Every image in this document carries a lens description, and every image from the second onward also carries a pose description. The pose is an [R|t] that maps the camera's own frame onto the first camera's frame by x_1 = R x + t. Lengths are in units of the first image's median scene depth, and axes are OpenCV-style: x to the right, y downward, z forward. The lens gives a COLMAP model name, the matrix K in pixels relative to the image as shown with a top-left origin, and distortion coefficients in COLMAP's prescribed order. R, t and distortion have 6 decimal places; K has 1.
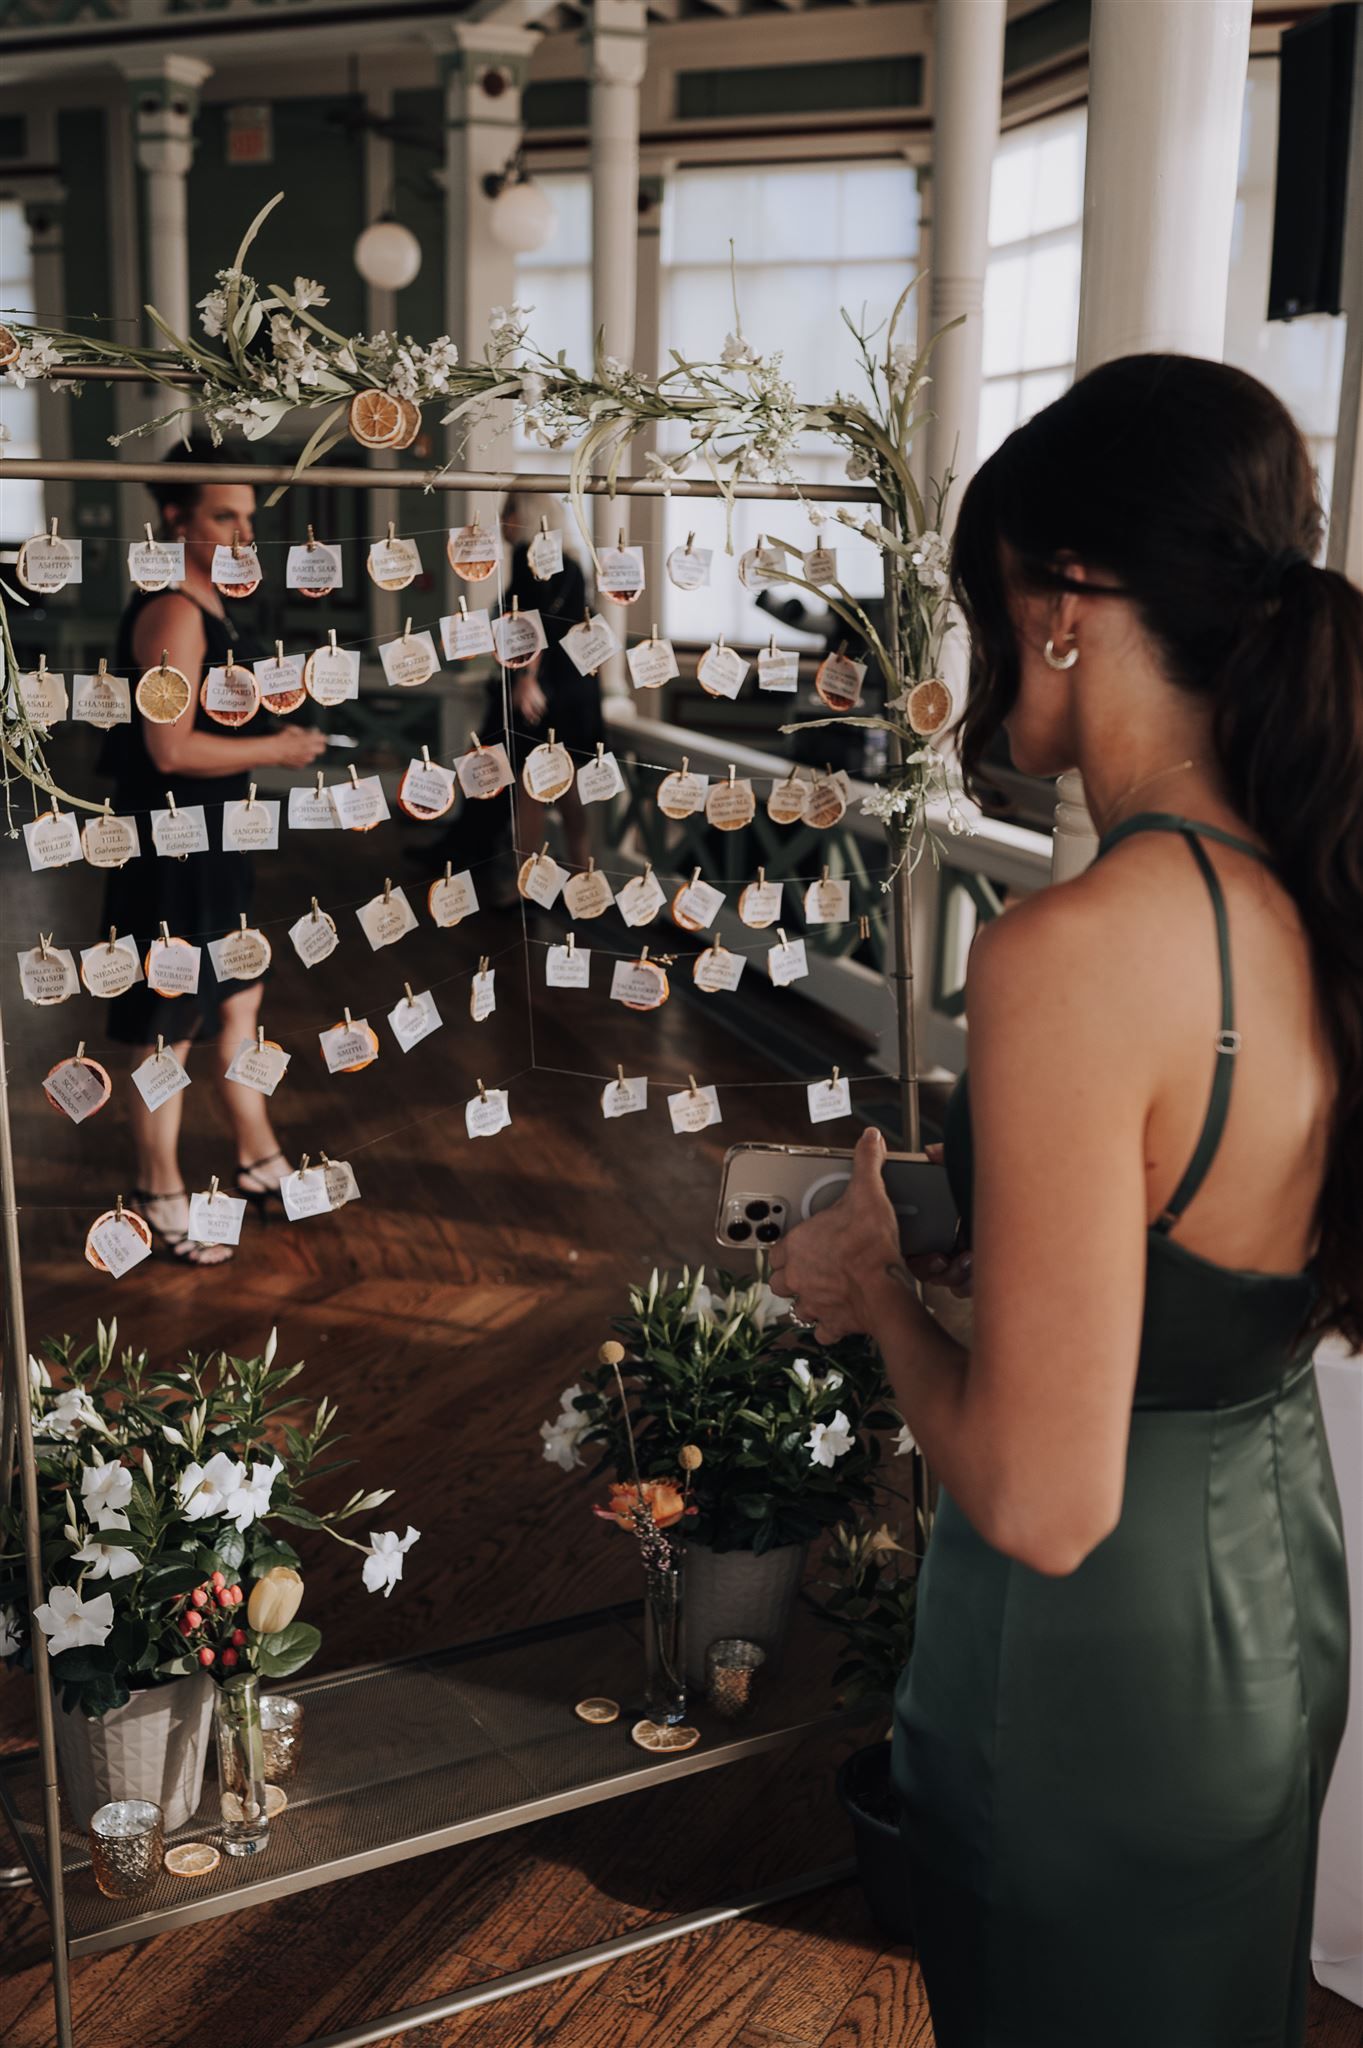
lens RADIAL K [[2263.3, 0, 681.5], [0, 2263.3, 1024.0], [0, 0, 1]] dist [0.002890, -0.003230]
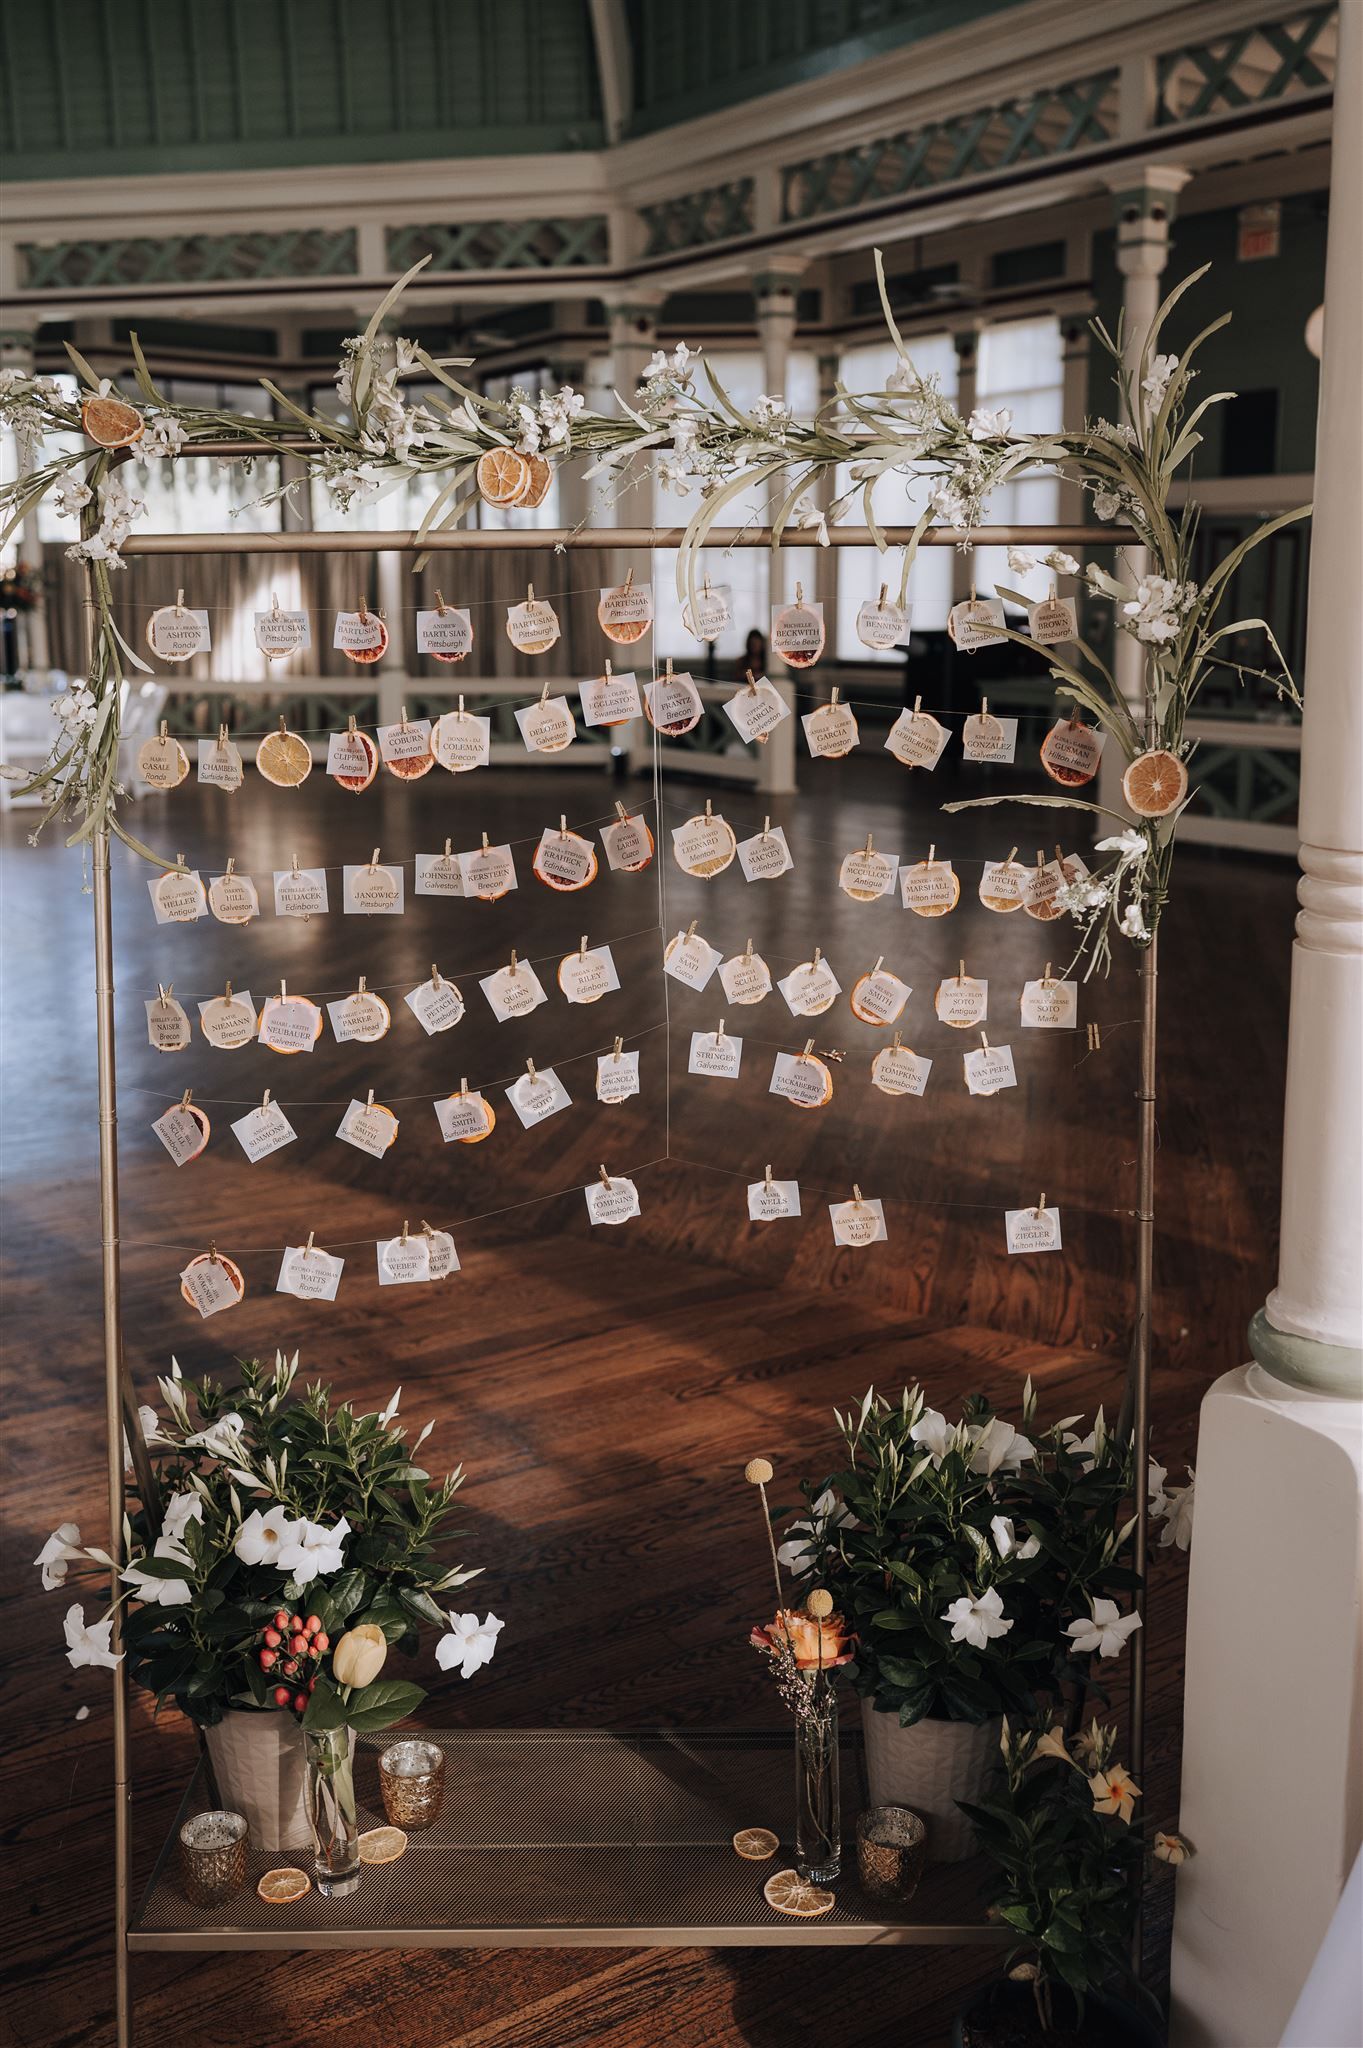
lens RADIAL K [[1975.1, 0, 681.5], [0, 1975.1, 1024.0], [0, 0, 1]] dist [-0.002297, 0.003803]
pose [[0.861791, 0.080191, -0.500886, 0.358251], [-0.083061, 0.996406, 0.016614, -0.052236], [0.500418, 0.027286, 0.865354, 0.299409]]
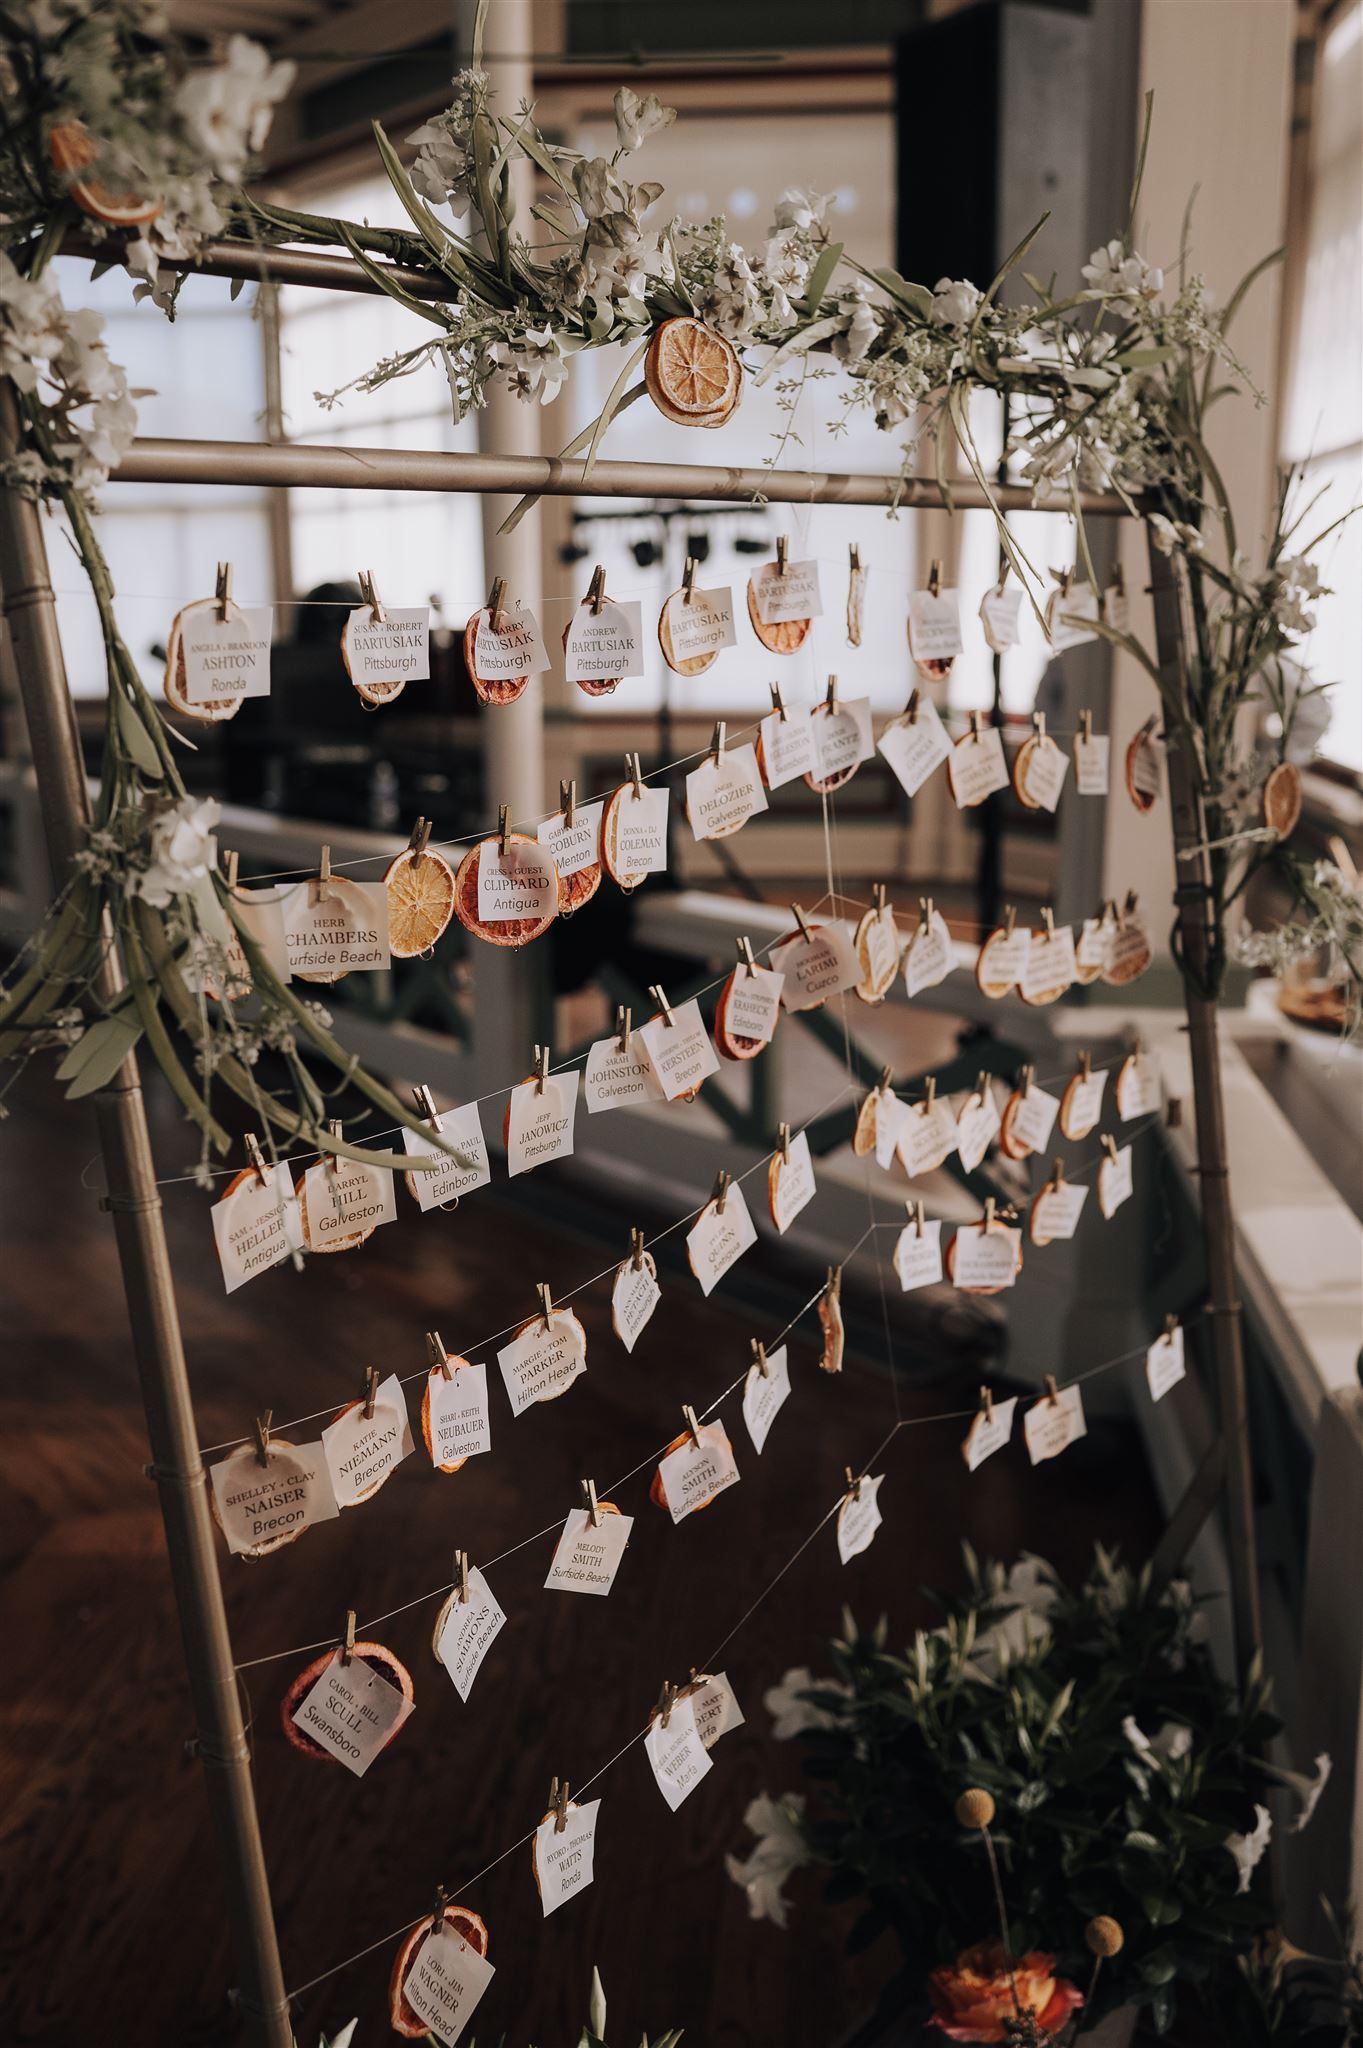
lens RADIAL K [[1975.1, 0, 681.5], [0, 1975.1, 1024.0], [0, 0, 1]] dist [-0.002297, 0.003803]
pose [[0.930564, -0.109194, 0.349467, -0.310592], [0.106224, 0.993956, 0.027717, -0.116335], [-0.350381, 0.011329, 0.936539, 0.524403]]
